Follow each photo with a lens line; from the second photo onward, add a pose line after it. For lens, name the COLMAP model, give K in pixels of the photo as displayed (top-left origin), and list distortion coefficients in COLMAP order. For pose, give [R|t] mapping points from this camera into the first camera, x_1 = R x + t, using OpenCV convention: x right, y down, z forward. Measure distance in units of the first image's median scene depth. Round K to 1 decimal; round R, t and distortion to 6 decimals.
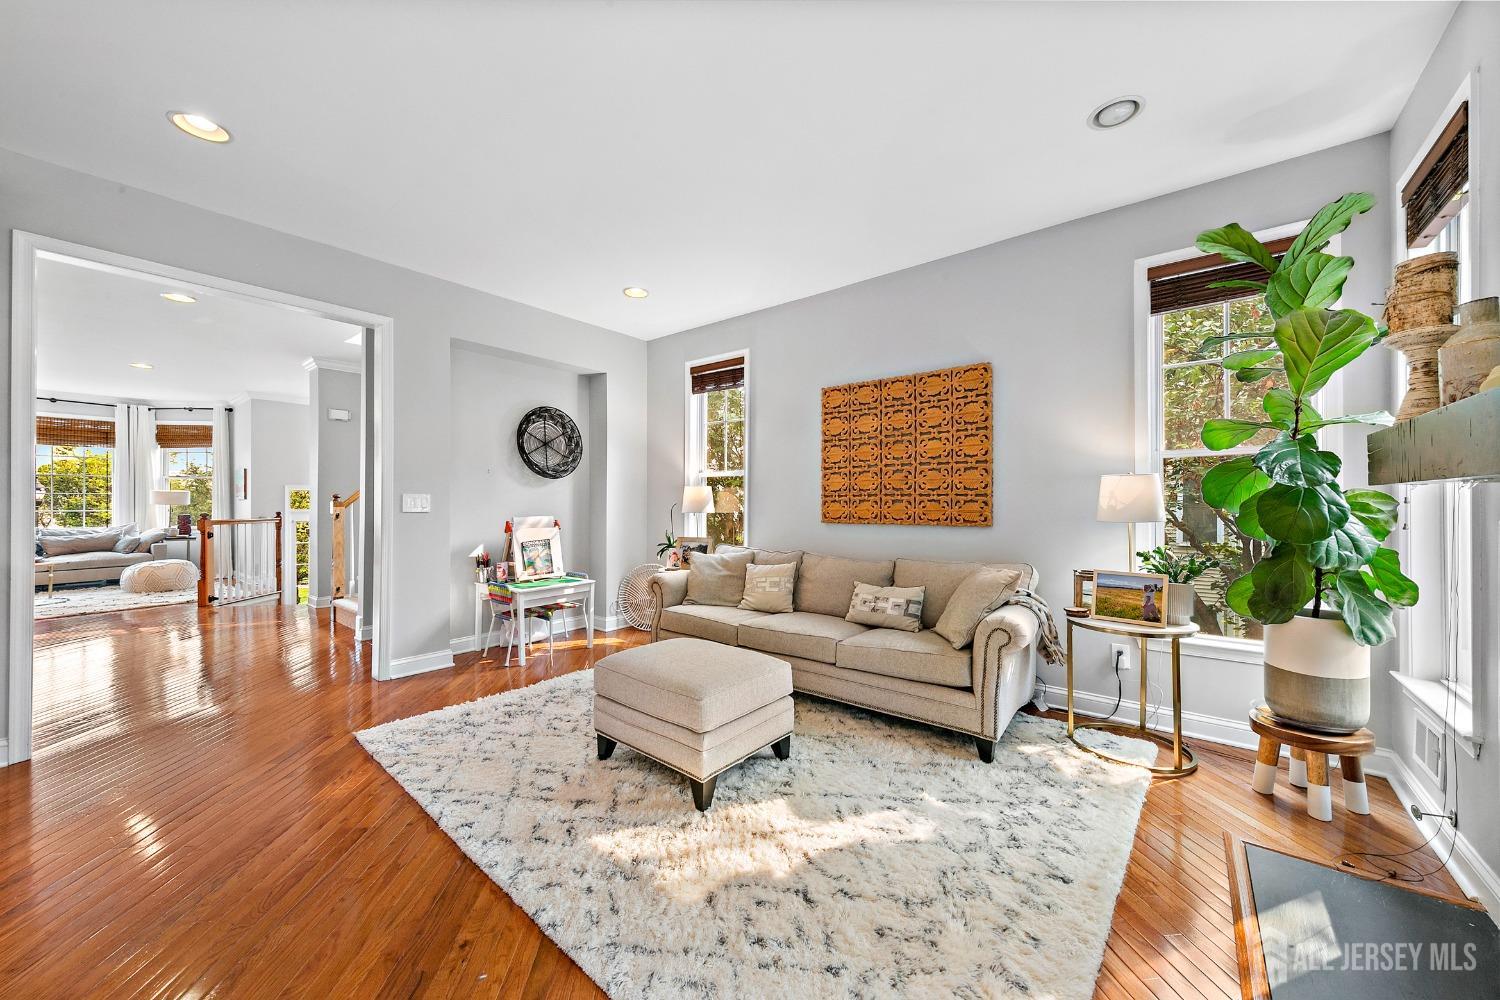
lens RADIAL K [[550.1, 0, 745.2], [0, 550.1, 507.3], [0, 0, 1]] dist [0.000684, 0.000000]
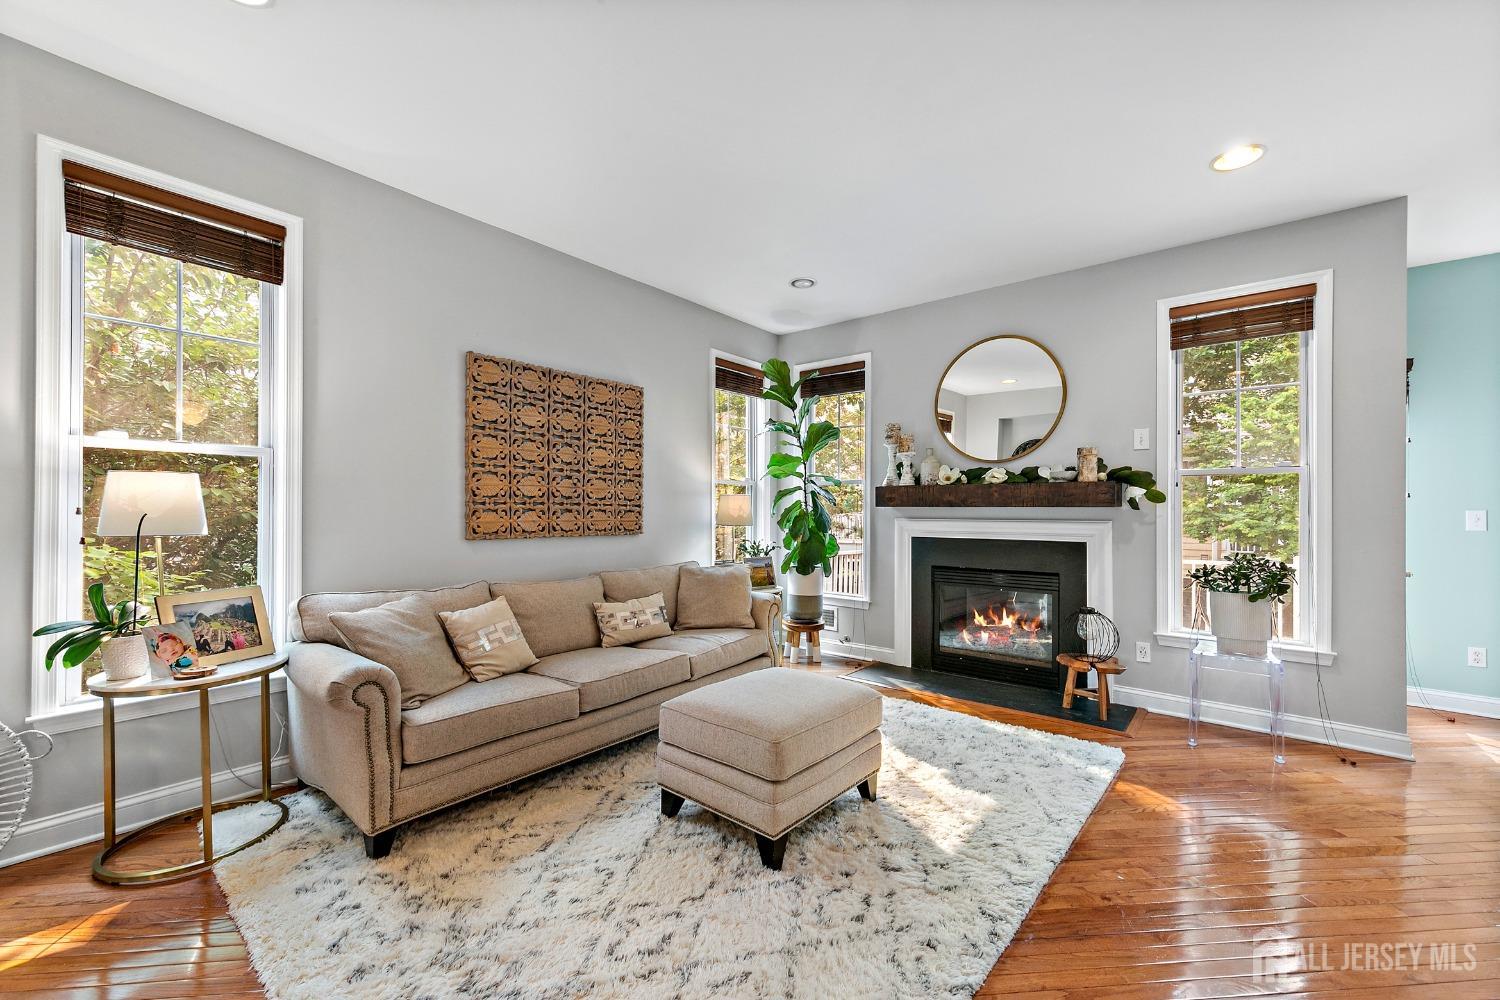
lens RADIAL K [[612.2, 0, 755.0], [0, 612.2, 509.0], [0, 0, 1]] dist [0.002419, 0.000122]
pose [[-0.018353, 0.005988, 0.999814, -0.697479], [0.004825, 0.999971, -0.005900, -0.006361], [-0.999820, 0.004716, -0.018382, 0.685146]]
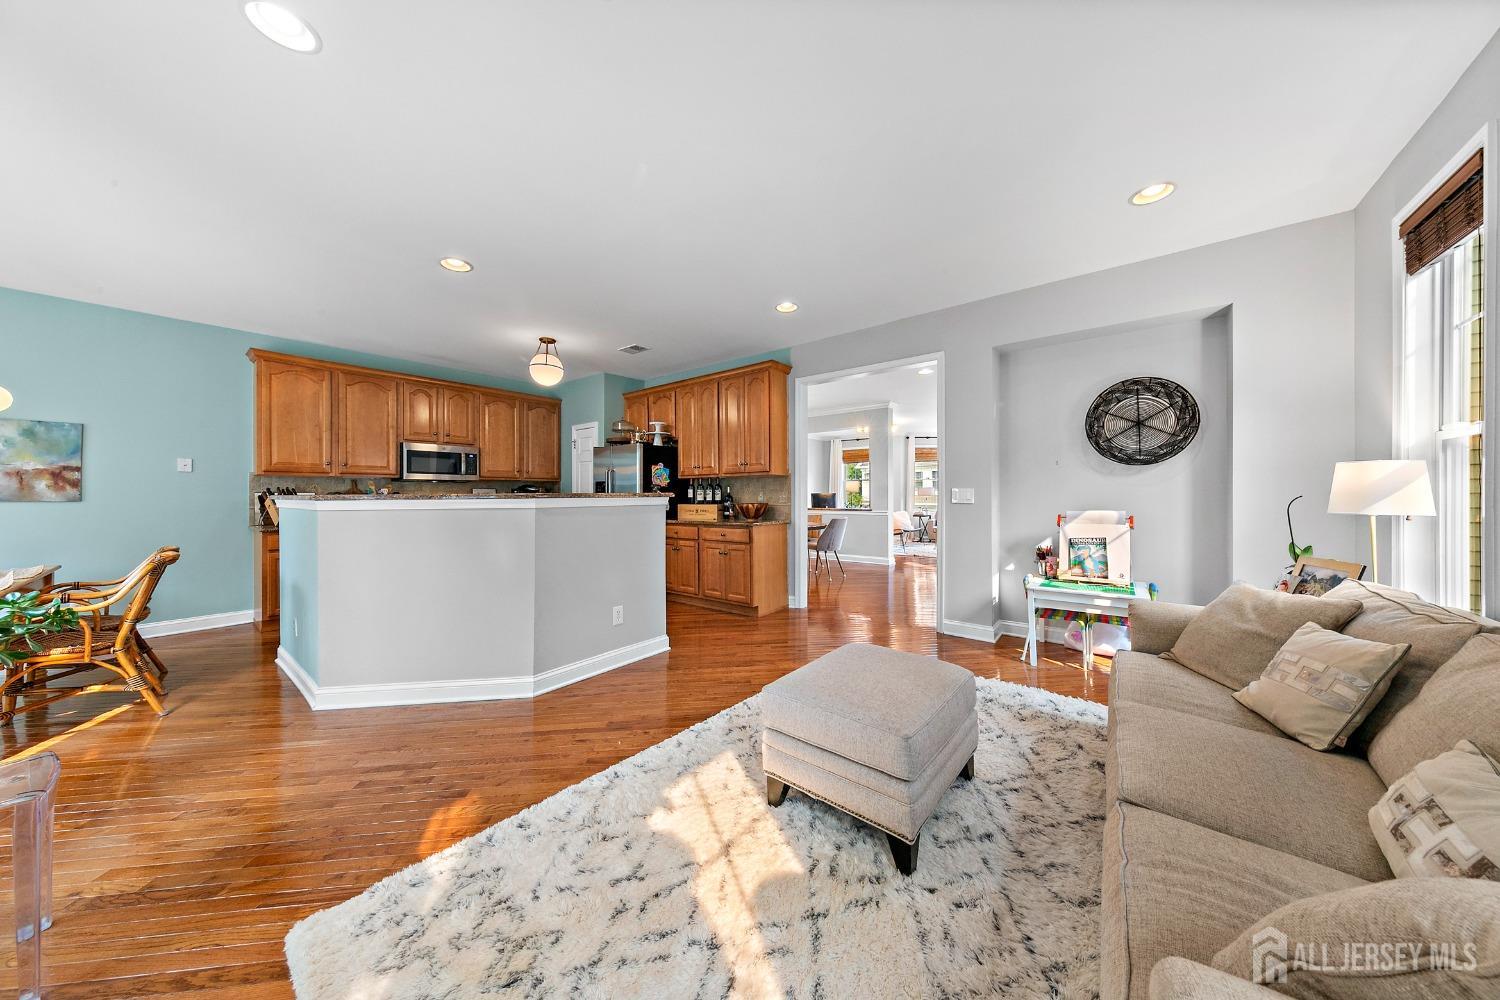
lens RADIAL K [[465.1, 0, 744.7], [0, 465.1, 498.5], [0, 0, 1]] dist [0.000076, -0.000123]
pose [[0.005924, 0.006334, -0.999962, 0.420115], [-0.007864, 0.999949, 0.006288, -0.003514], [0.999952, 0.007827, 0.005974, 0.520328]]
